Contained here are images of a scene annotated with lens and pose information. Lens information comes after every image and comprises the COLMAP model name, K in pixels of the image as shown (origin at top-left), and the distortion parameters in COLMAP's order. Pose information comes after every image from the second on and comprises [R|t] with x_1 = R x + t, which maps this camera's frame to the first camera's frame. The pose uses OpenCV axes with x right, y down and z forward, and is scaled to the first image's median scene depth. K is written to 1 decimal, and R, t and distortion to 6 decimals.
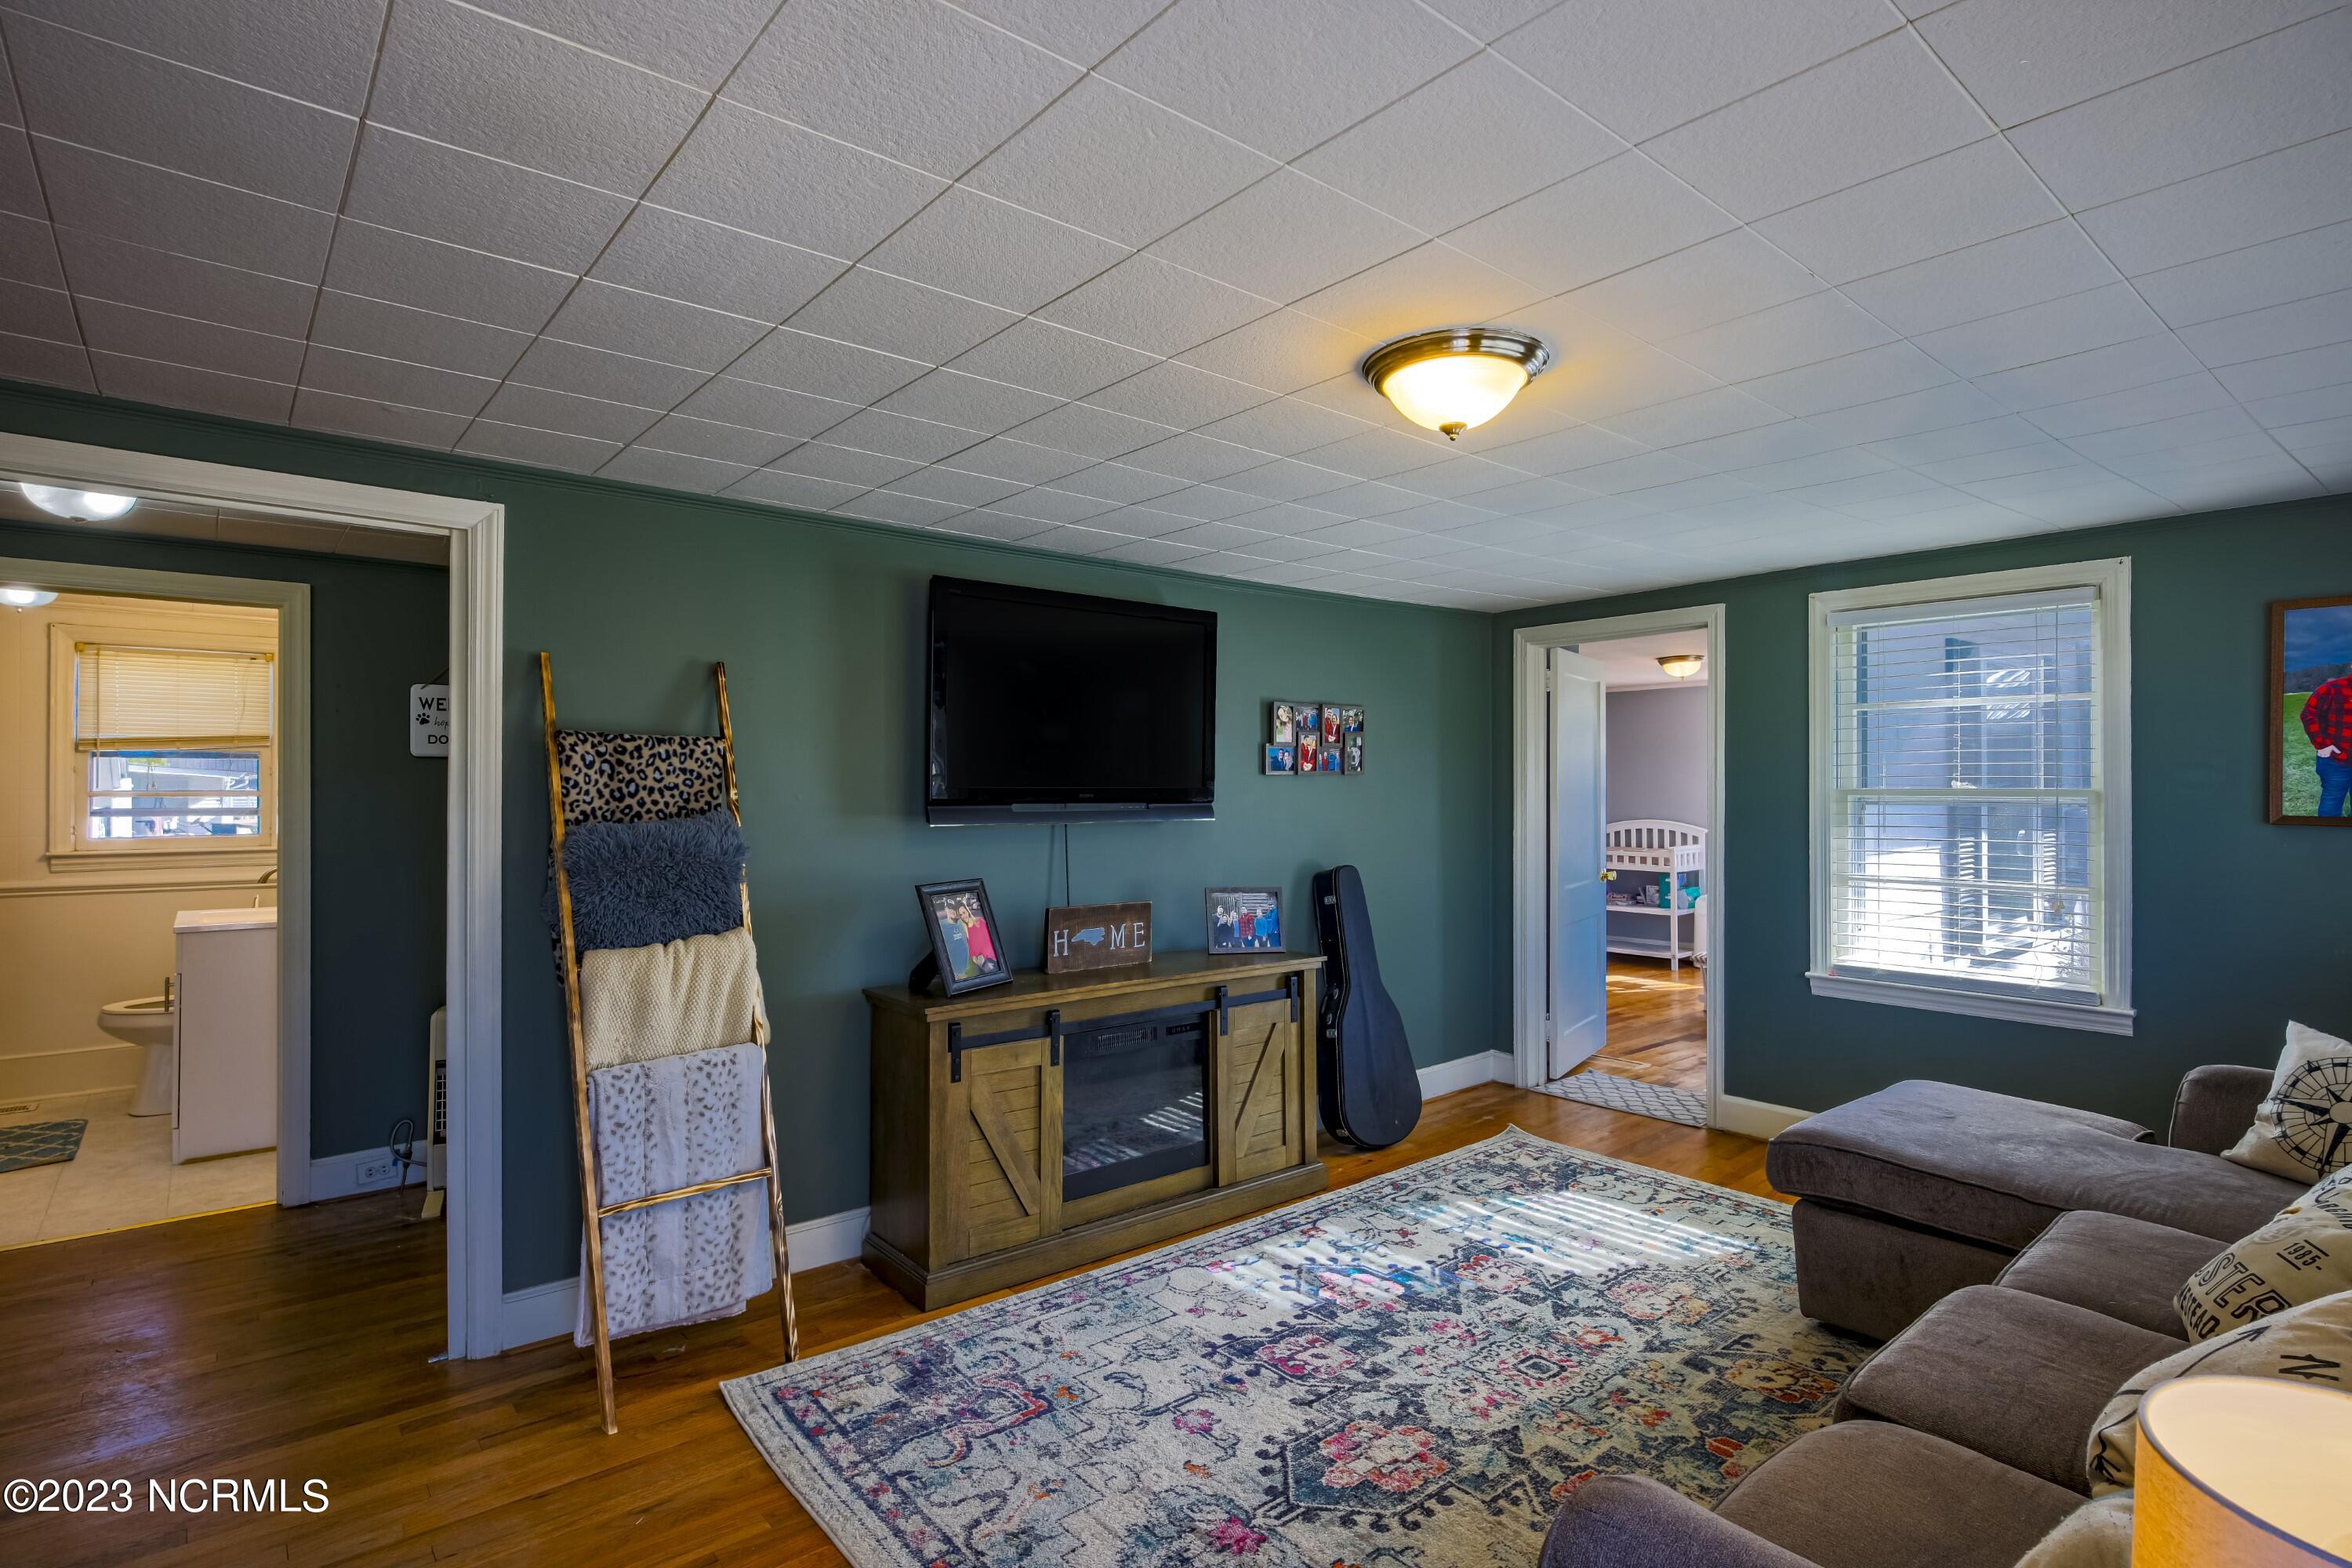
lens RADIAL K [[1109.7, 0, 1175.7], [0, 1109.7, 792.0], [0, 0, 1]] dist [-0.001508, -0.000083]
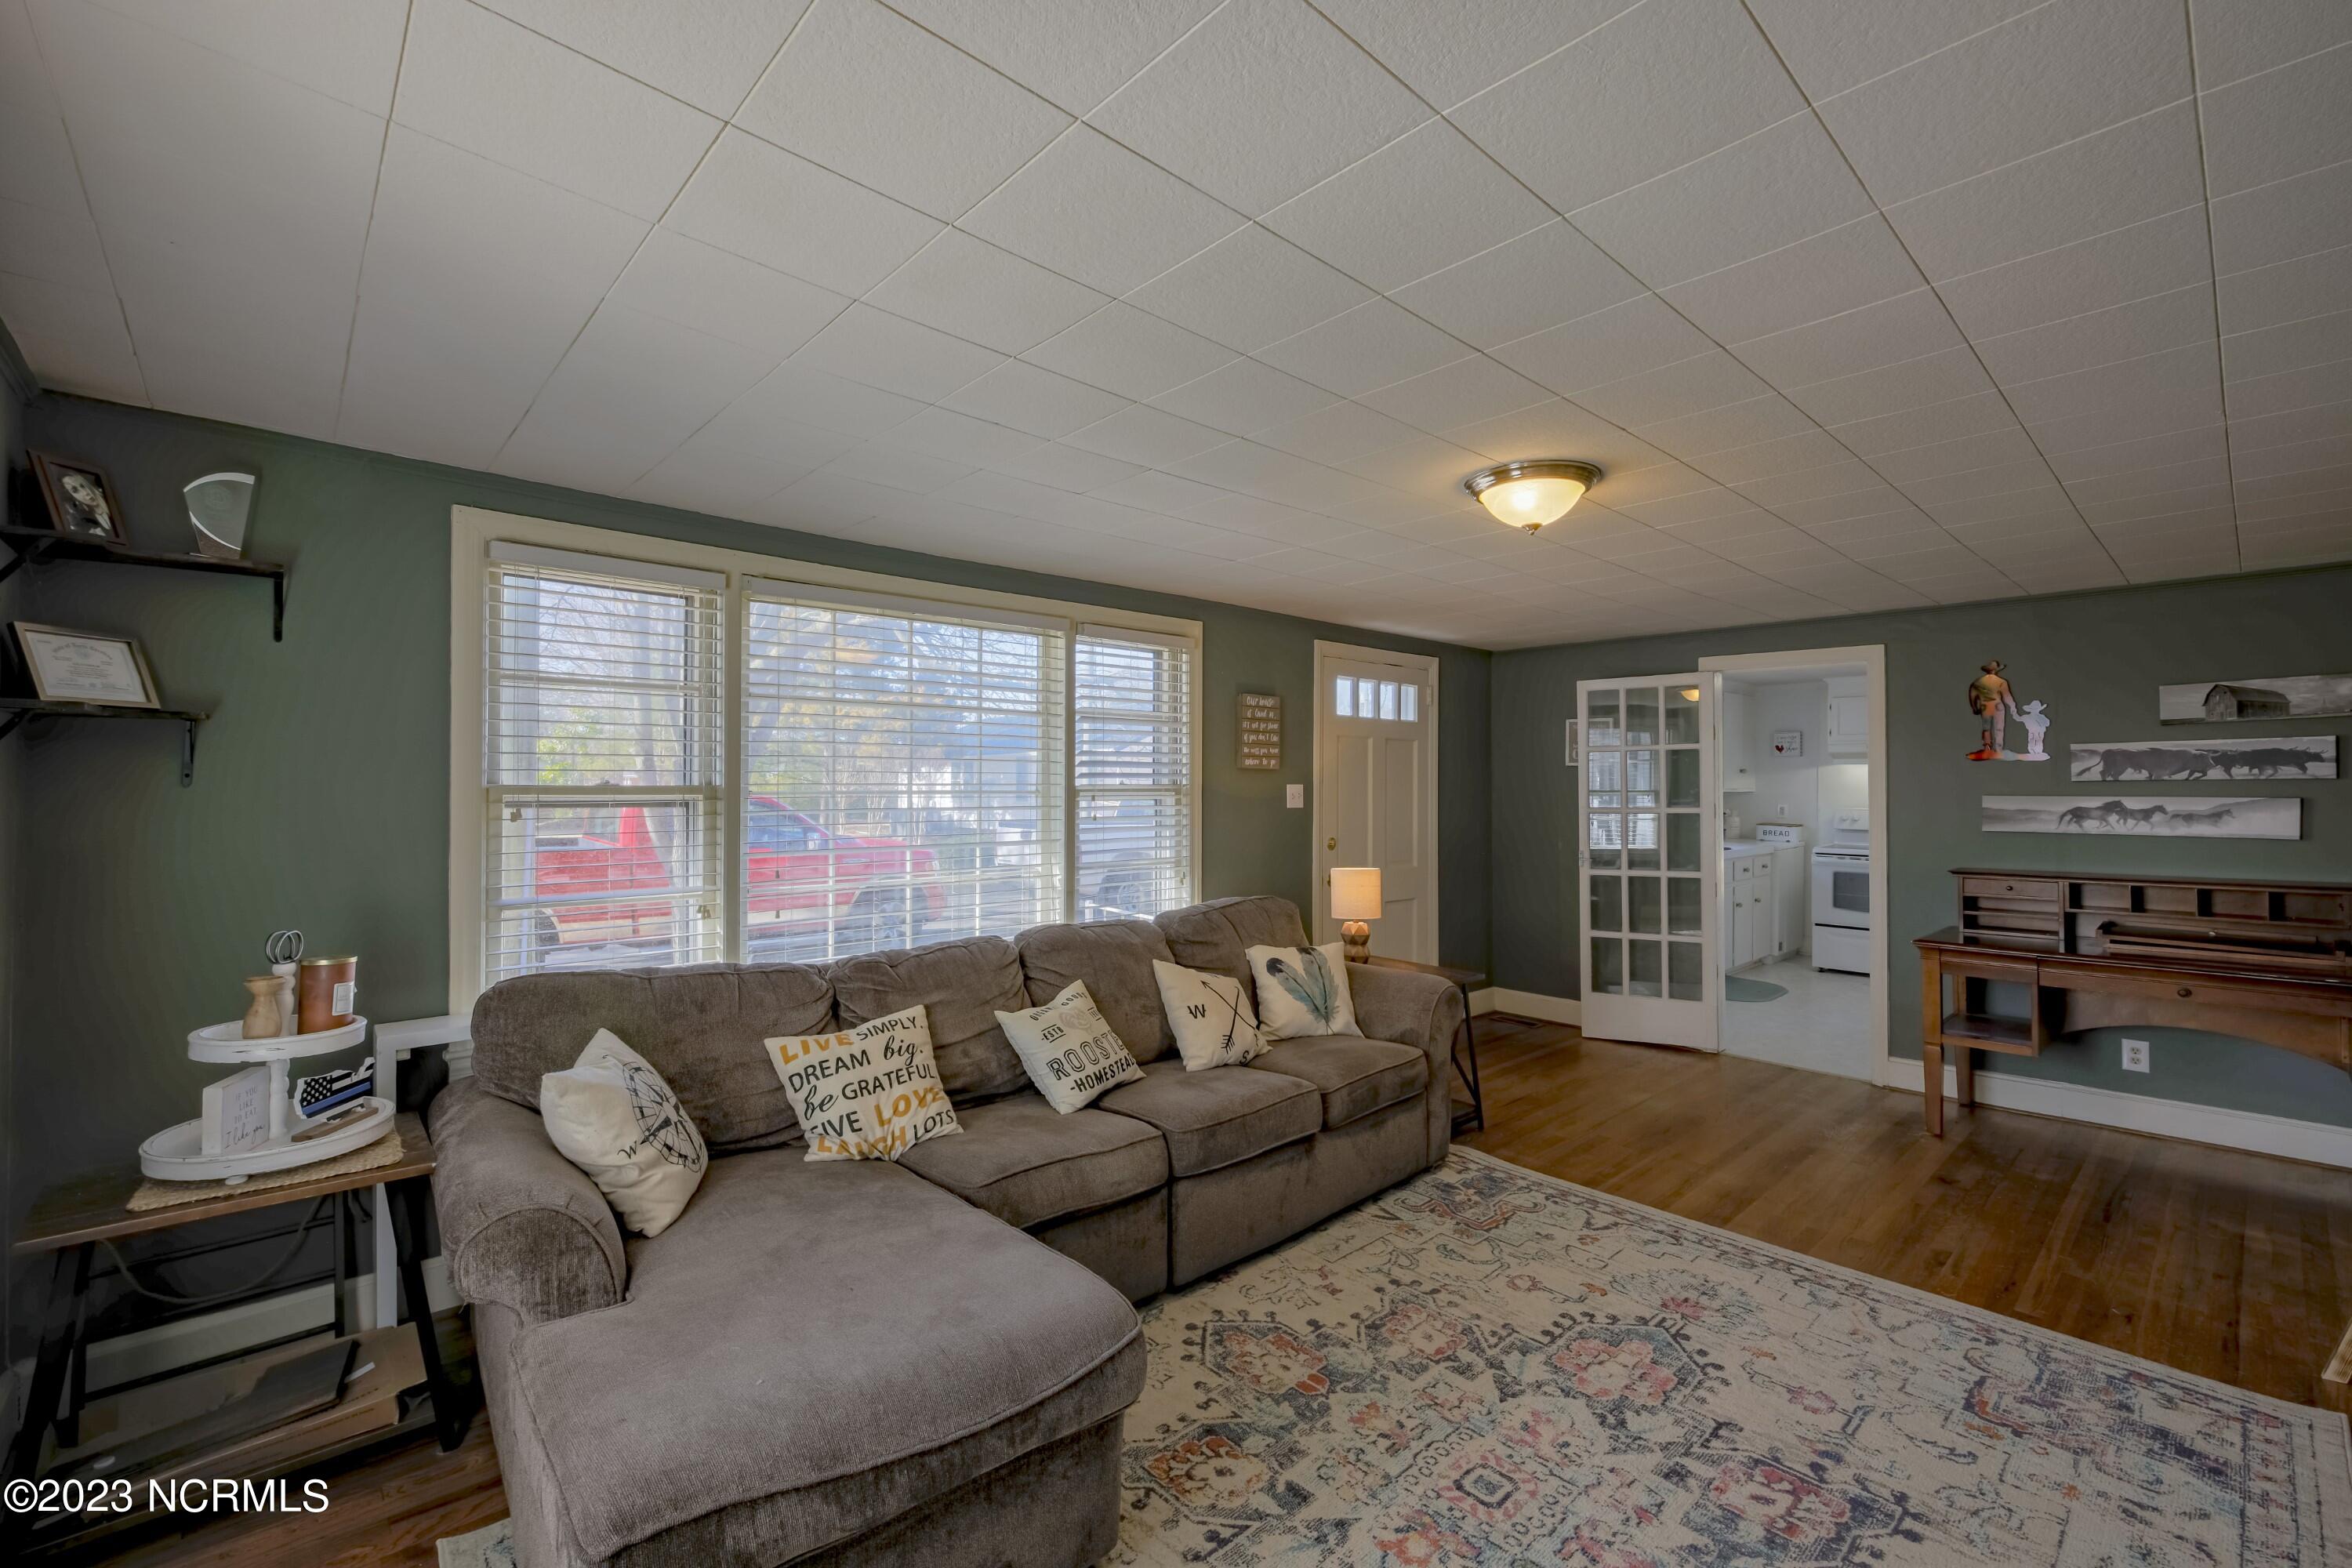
lens RADIAL K [[1003.6, 0, 1170.4], [0, 1003.6, 772.4], [0, 0, 1]] dist [0.002269, 0.000201]
pose [[-0.998250, 0.000438, -0.059127, 0.673473], [0.001075, 0.999942, -0.010740, -0.000049], [0.059119, -0.010785, -0.998193, 1.930035]]
